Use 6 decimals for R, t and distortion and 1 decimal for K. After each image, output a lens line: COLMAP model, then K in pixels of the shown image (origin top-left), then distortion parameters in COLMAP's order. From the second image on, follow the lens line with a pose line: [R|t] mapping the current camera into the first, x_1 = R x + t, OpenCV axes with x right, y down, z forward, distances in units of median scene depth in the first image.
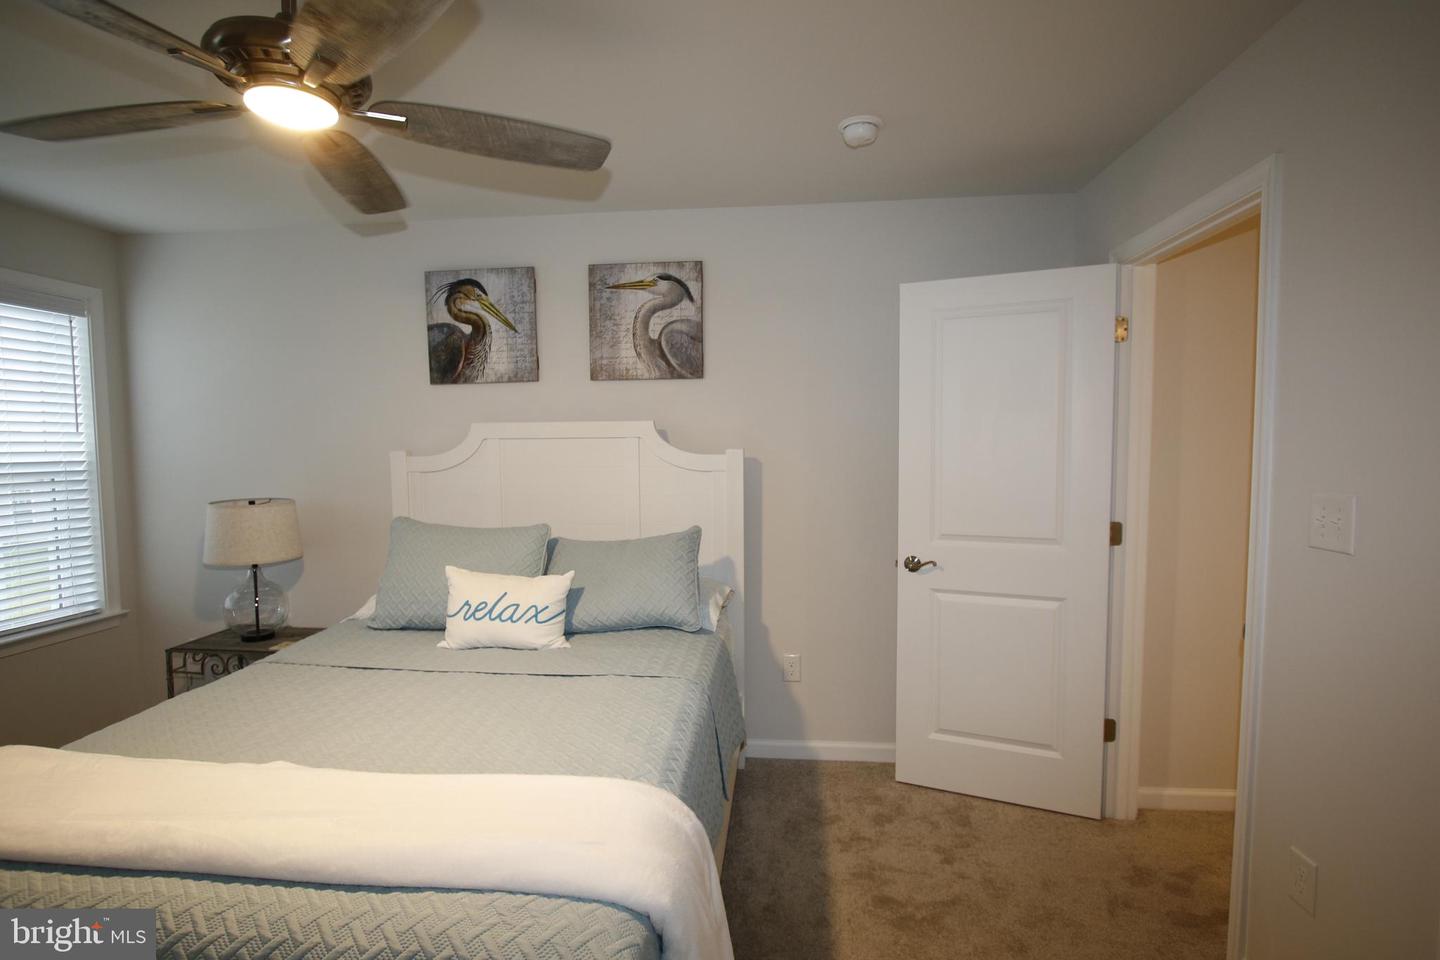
lens RADIAL K [[700.7, 0, 717.5], [0, 700.7, 484.8], [0, 0, 1]] dist [-0.017739, 0.003094]
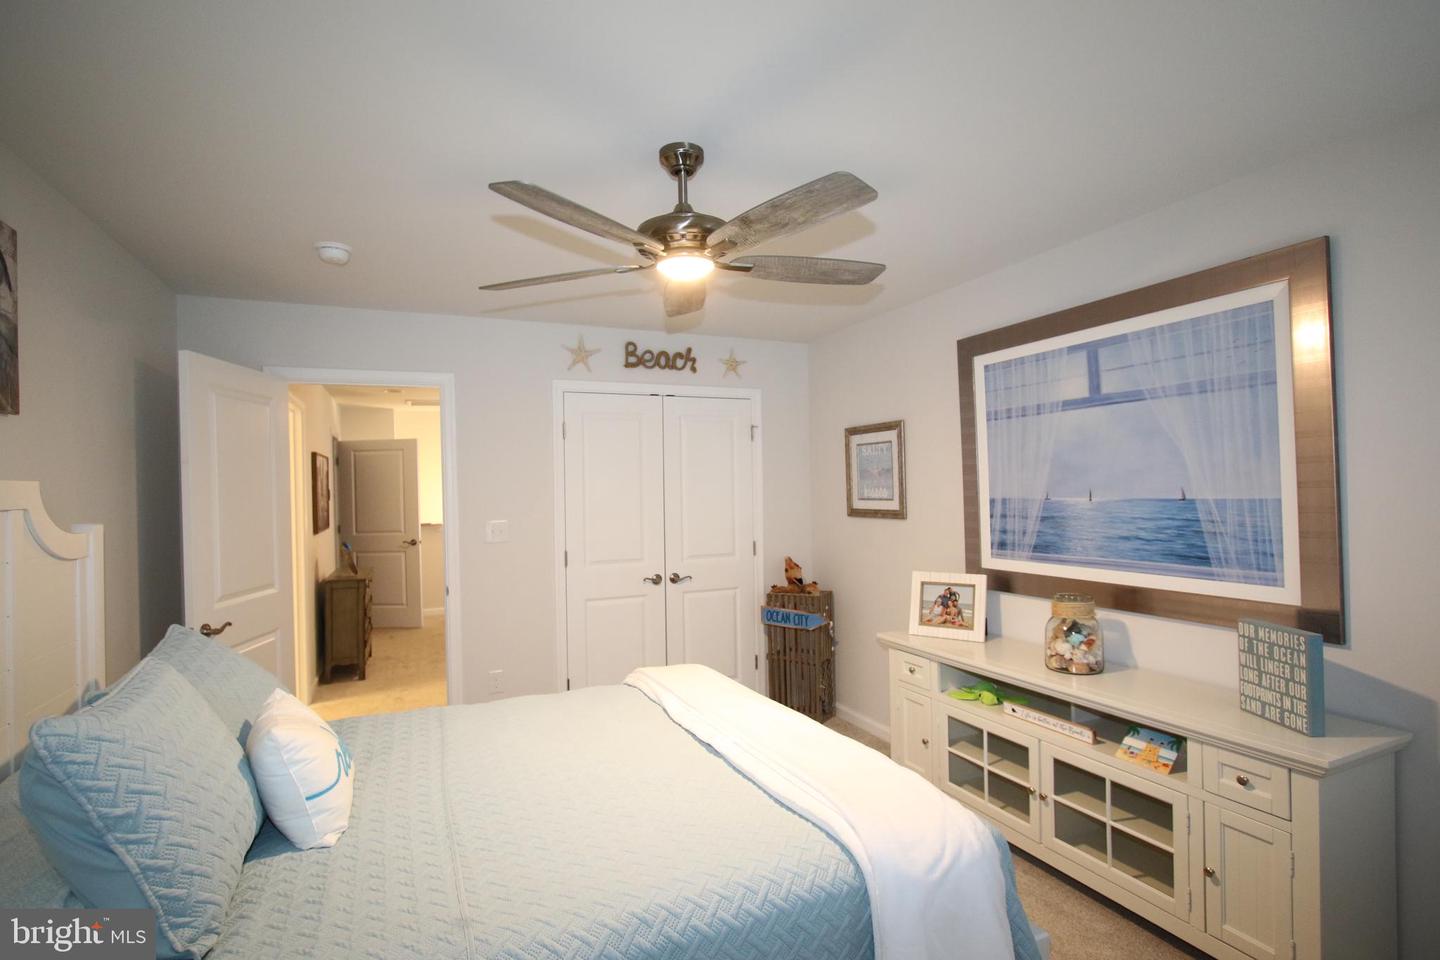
lens RADIAL K [[700.7, 0, 714.1], [0, 700.7, 485.4], [0, 0, 1]] dist [-0.017739, 0.003094]
pose [[-0.495712, 0.021416, 0.868223, -0.853058], [0.083286, 0.996261, 0.022978, -0.051023], [-0.864484, 0.083701, -0.495642, 0.768147]]
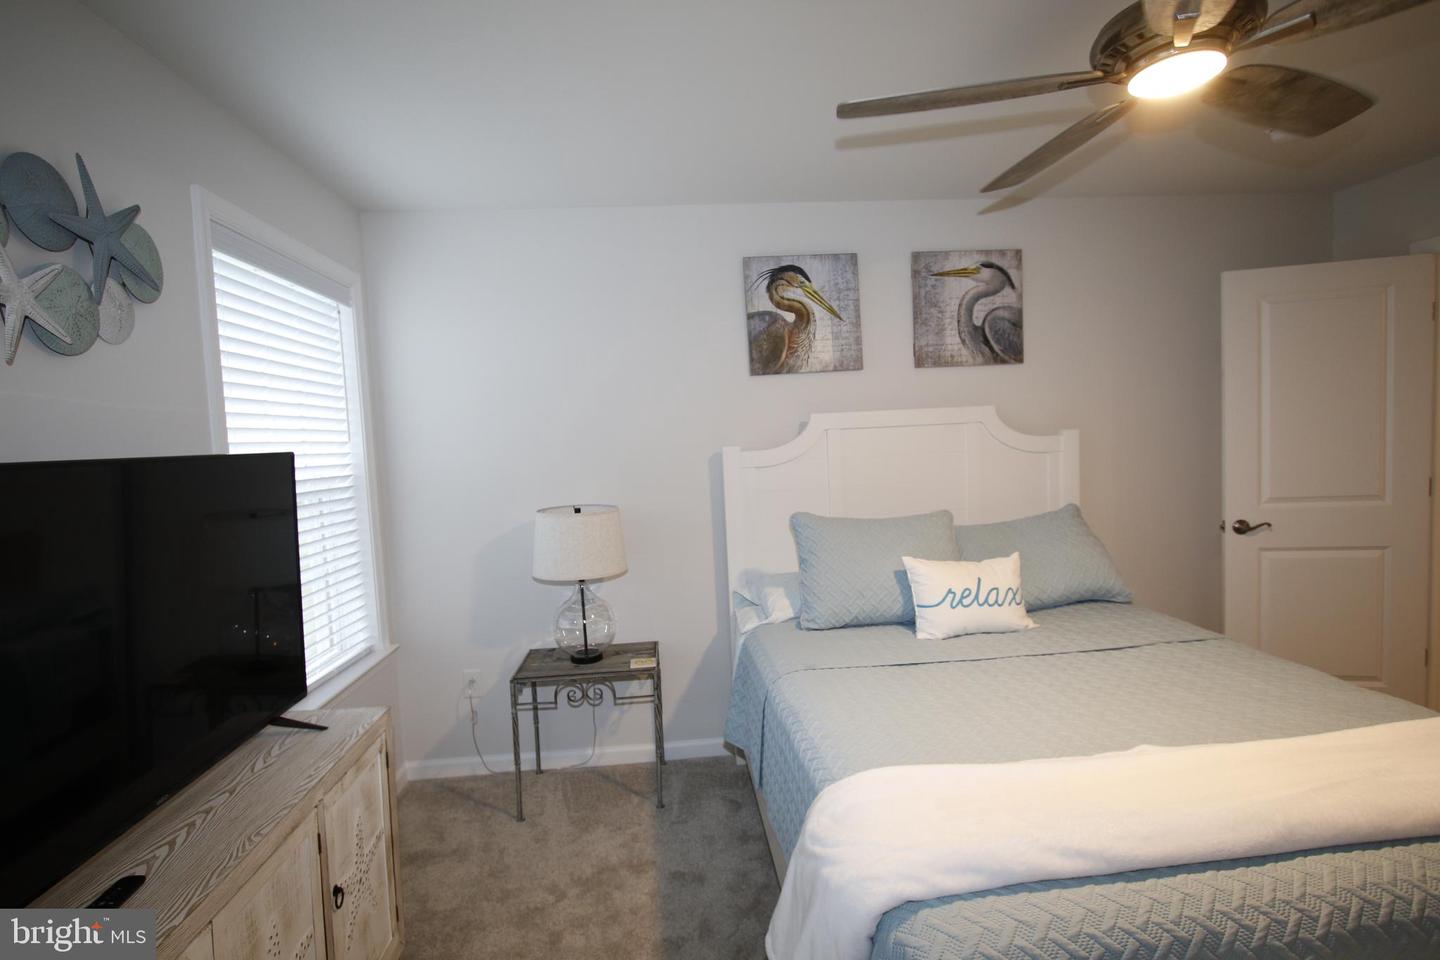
lens RADIAL K [[700.7, 0, 721.4], [0, 700.7, 483.8], [0, 0, 1]] dist [-0.017739, 0.003094]
pose [[0.981469, -0.053023, 0.184140, -0.652457], [0.053318, 0.998572, 0.003352, -0.001648], [-0.184054, 0.006528, 0.982894, 0.070170]]
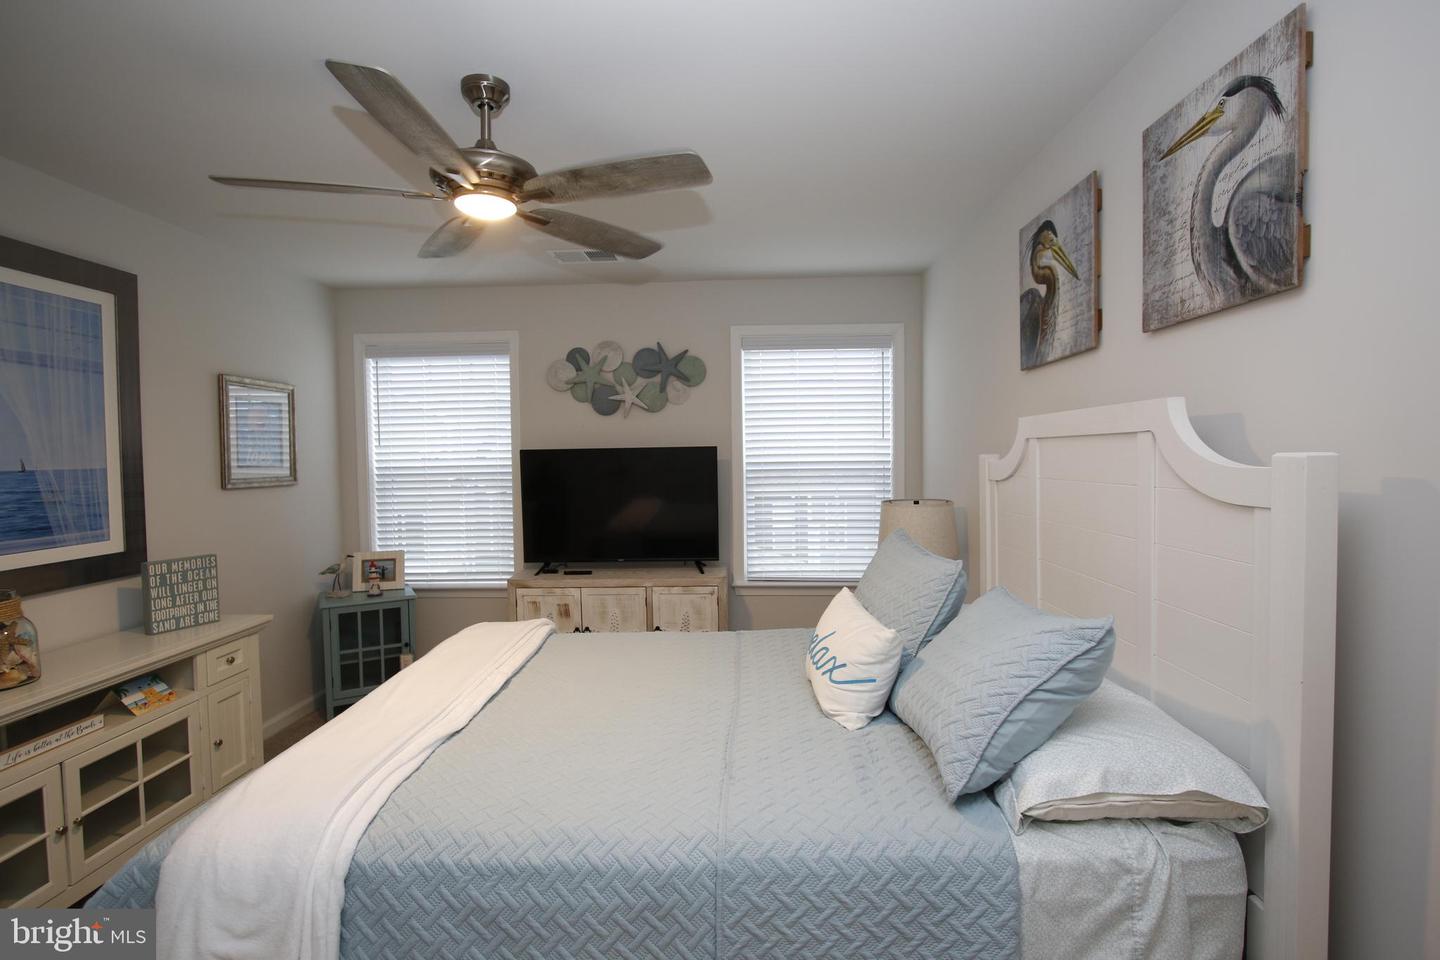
lens RADIAL K [[700.7, 0, 718.3], [0, 700.7, 485.3], [0, 0, 1]] dist [-0.017739, 0.003094]
pose [[0.065315, 0.049121, -0.996655, 0.371862], [-0.053537, 0.997522, 0.045655, -0.032787], [0.996428, 0.050376, 0.067783, 0.627302]]
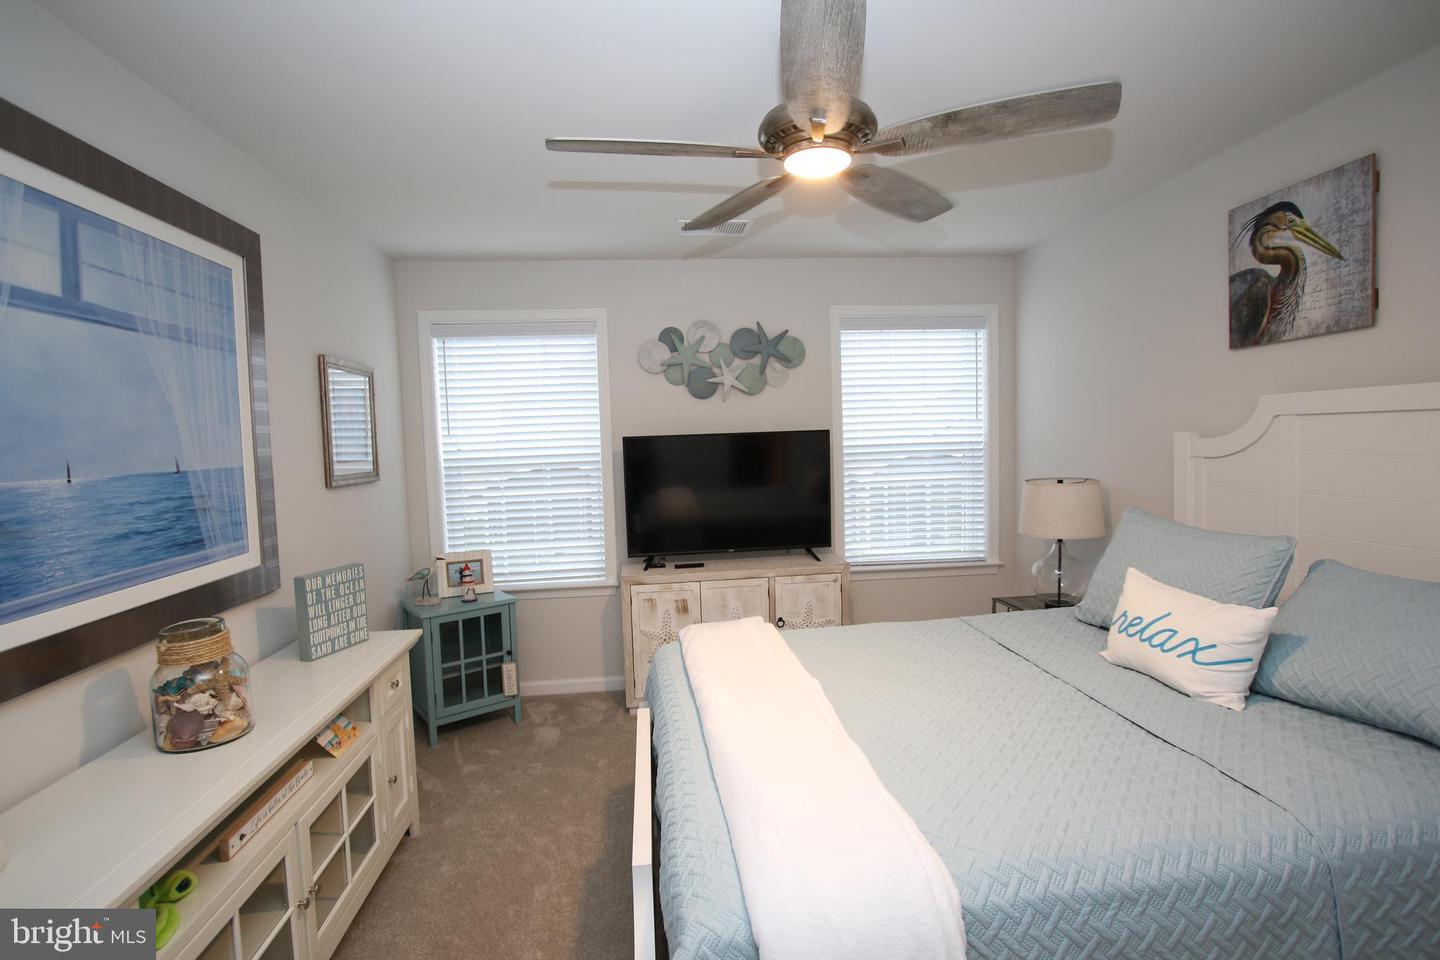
lens RADIAL K [[700.7, 0, 717.4], [0, 700.7, 486.4], [0, 0, 1]] dist [-0.017739, 0.003094]
pose [[0.206391, 0.068036, -0.976101, 0.271404], [-0.034583, 0.997464, 0.062213, -0.015246], [0.977858, 0.020917, 0.208220, 0.260528]]
